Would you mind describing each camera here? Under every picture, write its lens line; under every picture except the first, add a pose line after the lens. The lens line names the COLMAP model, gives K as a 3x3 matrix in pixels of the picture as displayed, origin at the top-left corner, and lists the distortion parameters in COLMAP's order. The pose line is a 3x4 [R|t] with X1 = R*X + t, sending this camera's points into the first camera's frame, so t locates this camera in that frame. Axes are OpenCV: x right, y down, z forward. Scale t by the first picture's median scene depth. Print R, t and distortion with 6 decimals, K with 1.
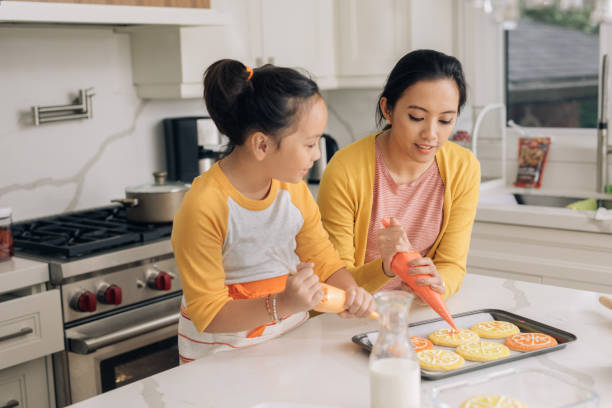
lens RADIAL K [[887.6, 0, 306.0], [0, 887.6, 204.0], [0, 0, 1]] dist [-0.008524, -0.026049]
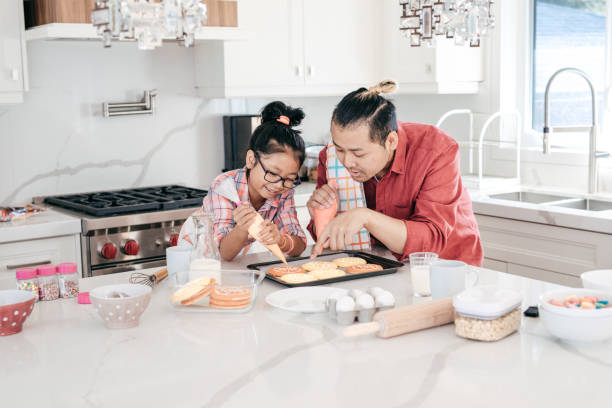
lens RADIAL K [[887.6, 0, 306.0], [0, 887.6, 204.0], [0, 0, 1]] dist [-0.008524, -0.026049]
pose [[0.967089, 0.050180, -0.249442, 0.288519], [-0.053344, 0.998559, -0.005935, 0.027132], [0.248785, 0.019046, 0.968372, -0.160723]]
